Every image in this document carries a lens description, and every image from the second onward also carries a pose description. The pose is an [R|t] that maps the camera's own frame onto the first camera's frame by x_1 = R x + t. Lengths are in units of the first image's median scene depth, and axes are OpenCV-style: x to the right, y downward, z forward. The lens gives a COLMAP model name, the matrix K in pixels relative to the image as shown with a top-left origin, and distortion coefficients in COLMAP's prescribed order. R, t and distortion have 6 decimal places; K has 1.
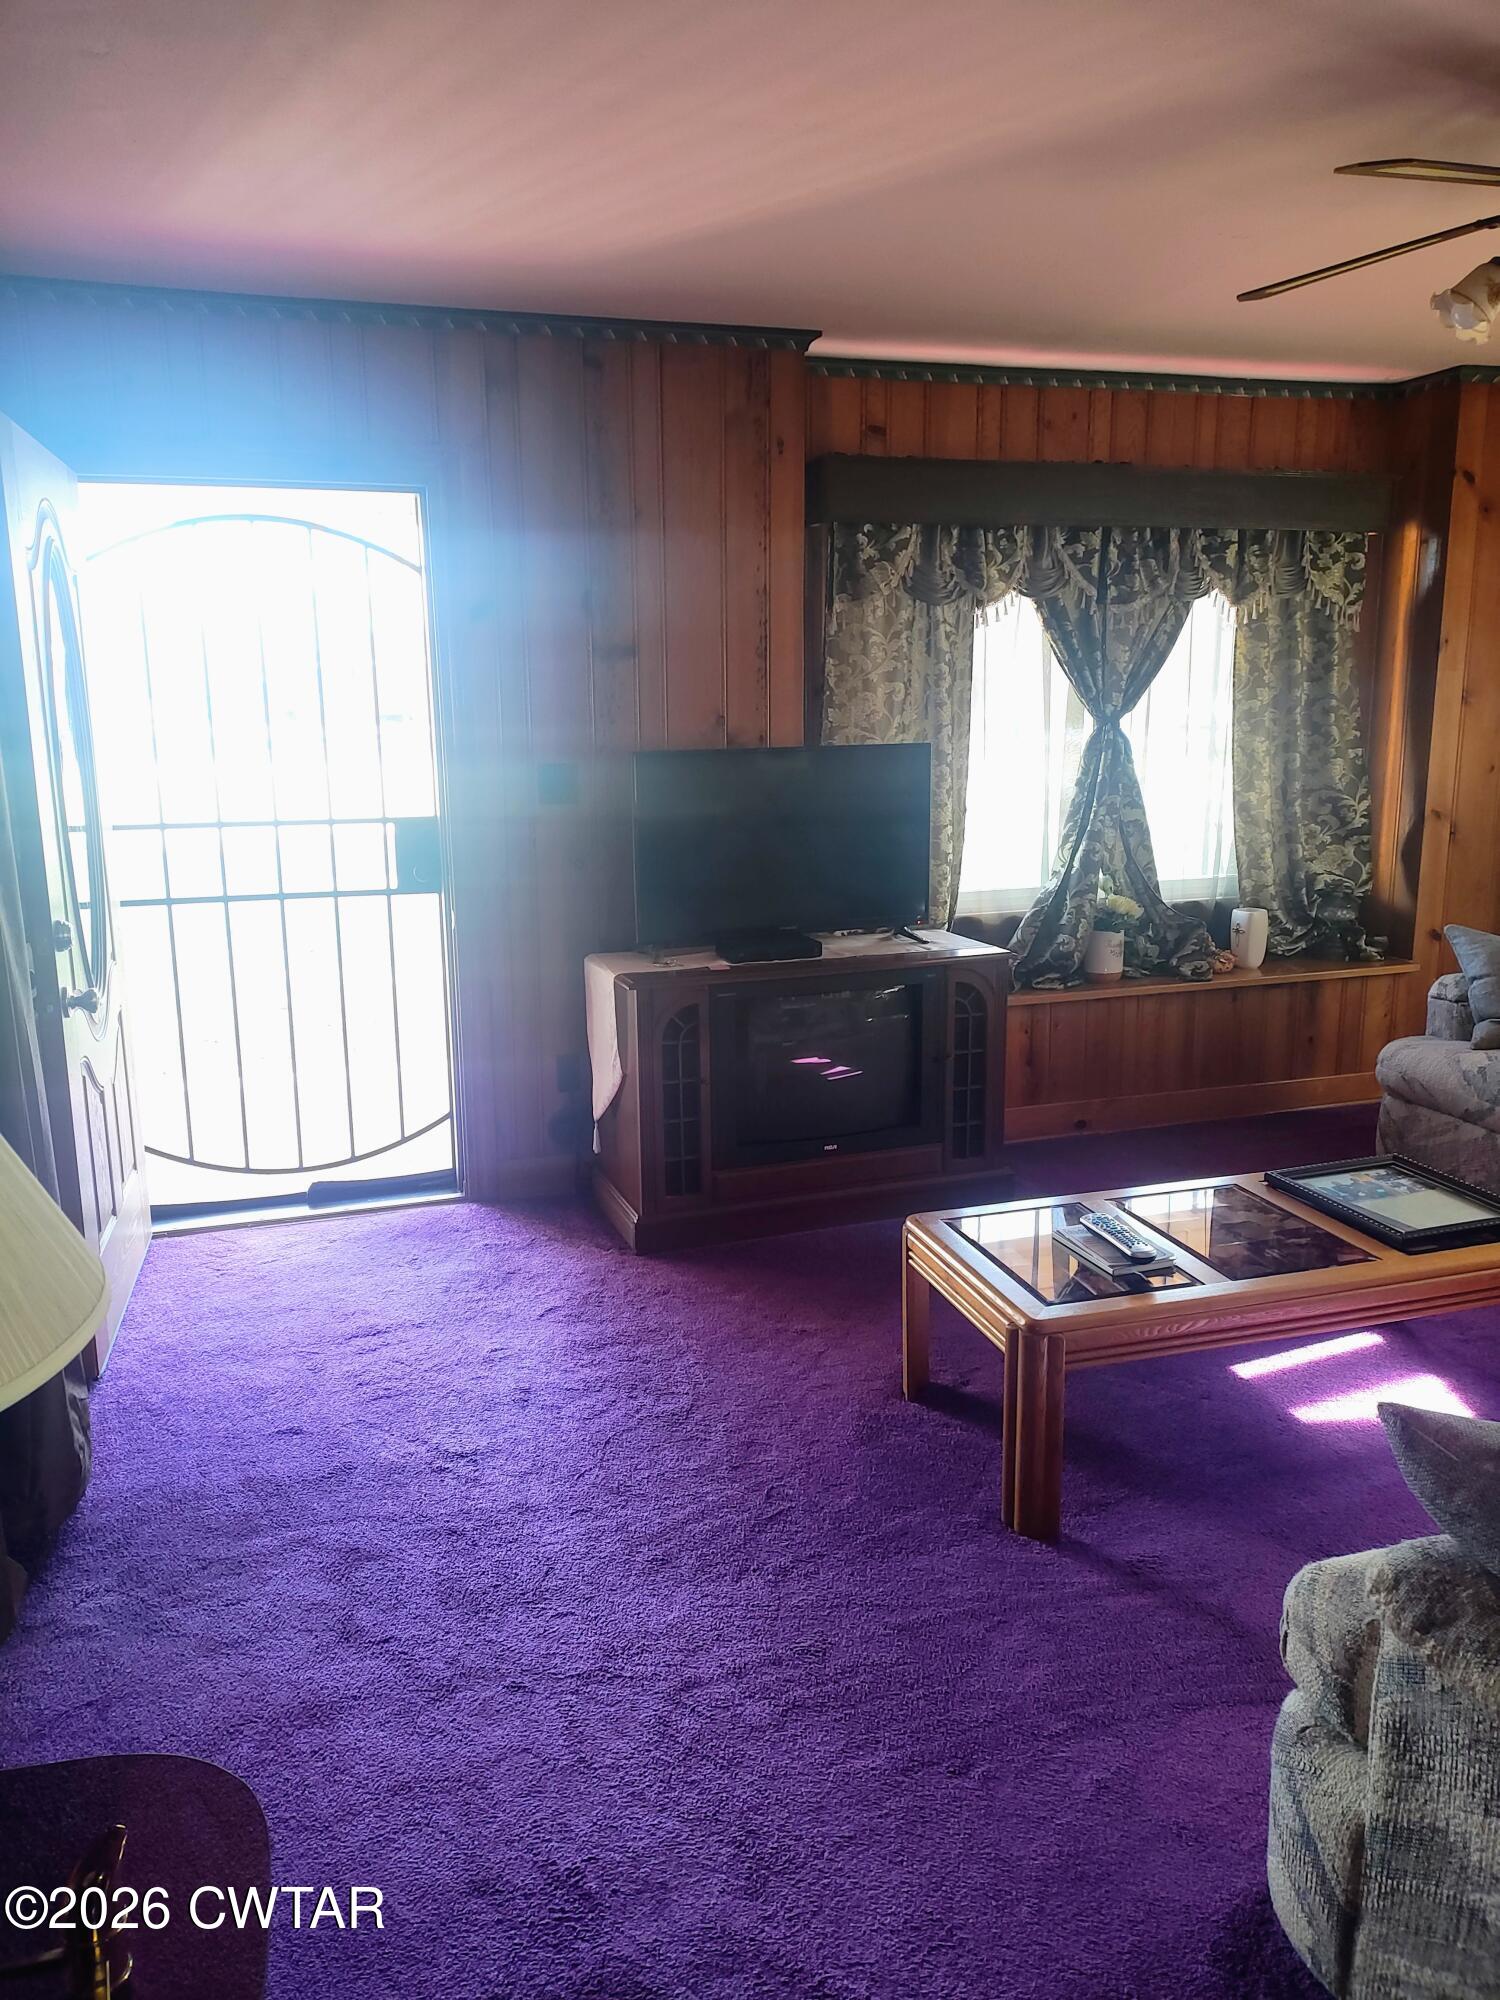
lens RADIAL K [[1422.4, 0, 716.2], [0, 1422.4, 1006.6], [0, 0, 1]] dist [0.050560, -0.058045]
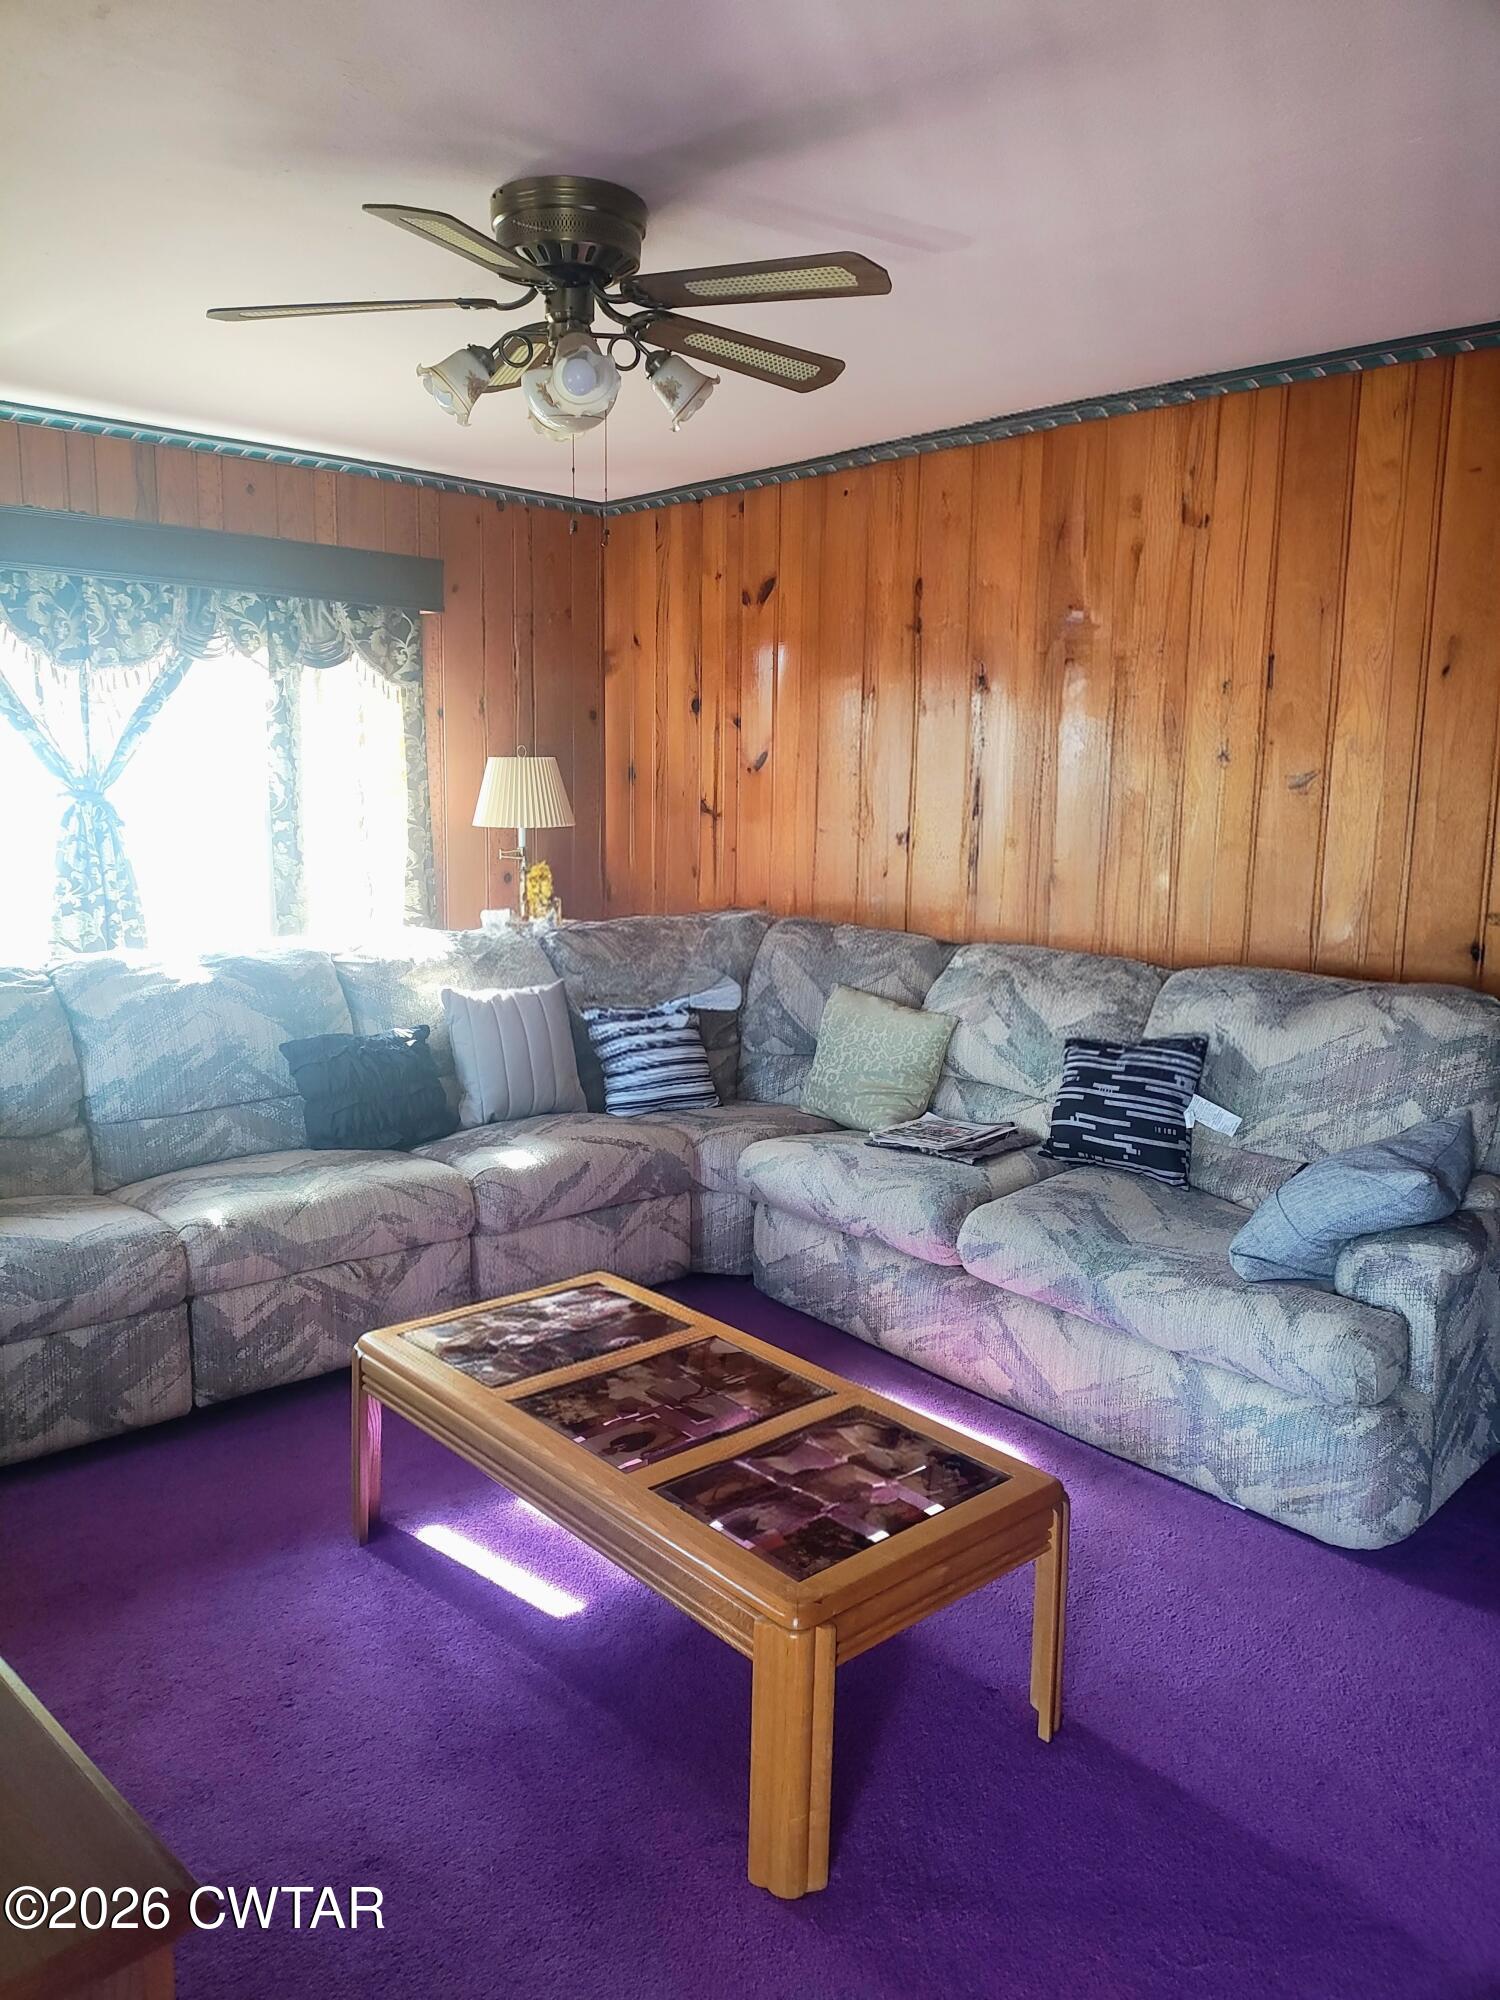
lens RADIAL K [[1422.4, 0, 716.2], [0, 1422.4, 1006.6], [0, 0, 1]] dist [0.050560, -0.058045]
pose [[-0.431603, -0.132106, 0.892338, -0.221592], [0.182332, 0.956024, 0.229724, -0.154897], [-0.883444, 0.261851, -0.388536, 0.752533]]
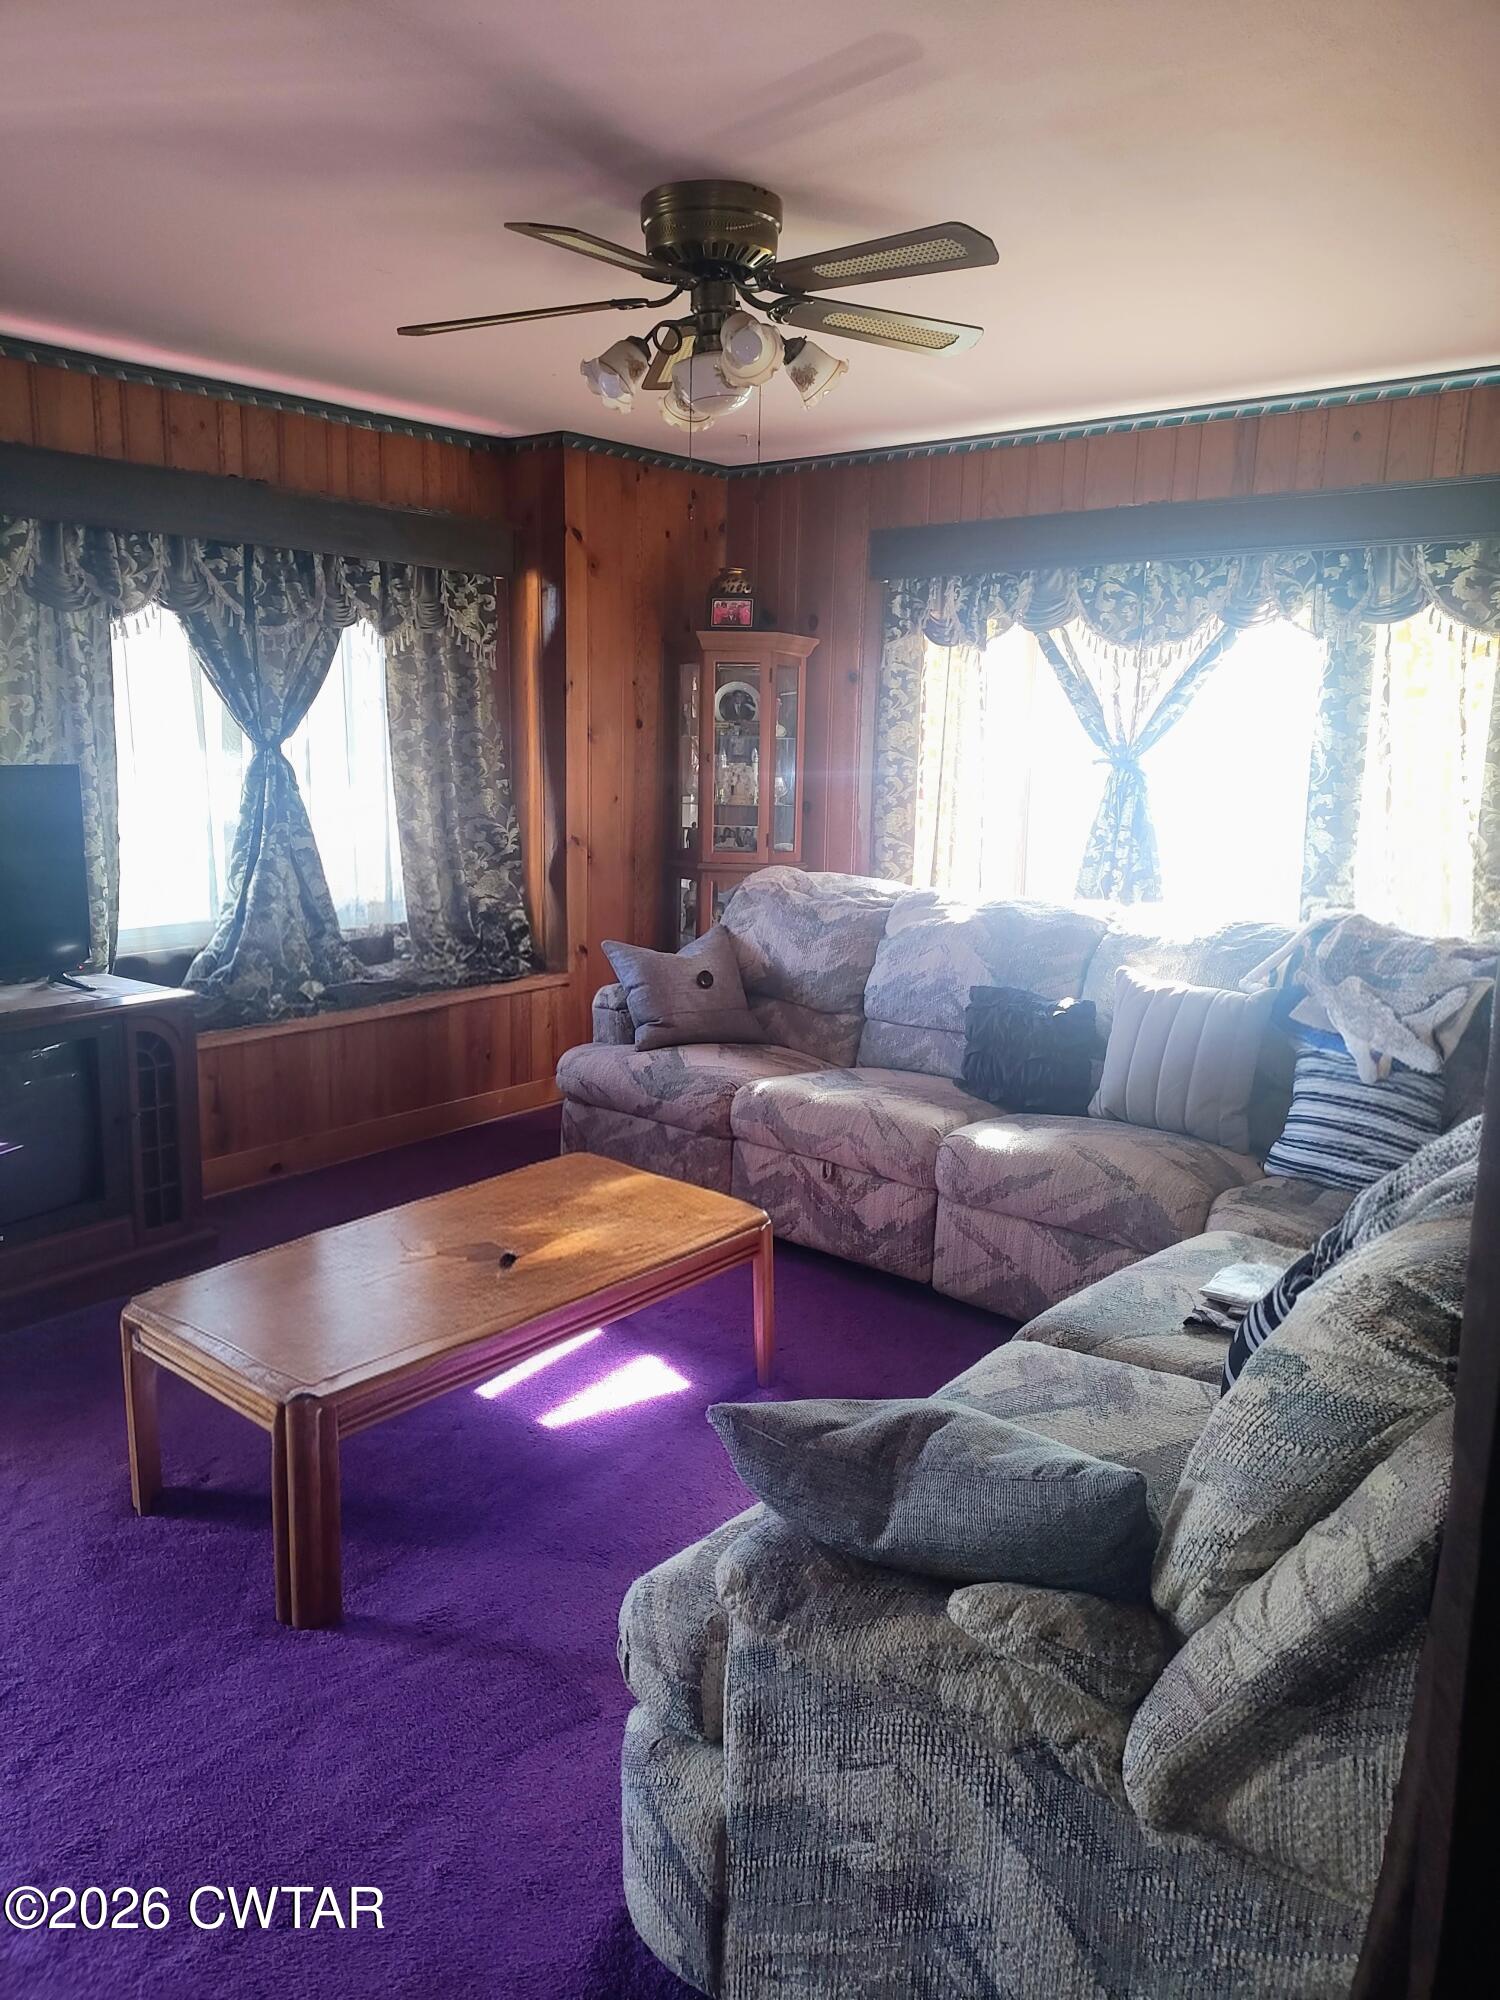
lens RADIAL K [[1435.0, 0, 745.4], [0, 1435.0, 998.9], [0, 0, 1]] dist [0.076286, -0.139928]
pose [[0.824097, -0.073795, 0.561621, -0.021180], [0.087463, 0.996164, 0.002554, -0.005296], [-0.559655, 0.047016, 0.827391, 0.026320]]
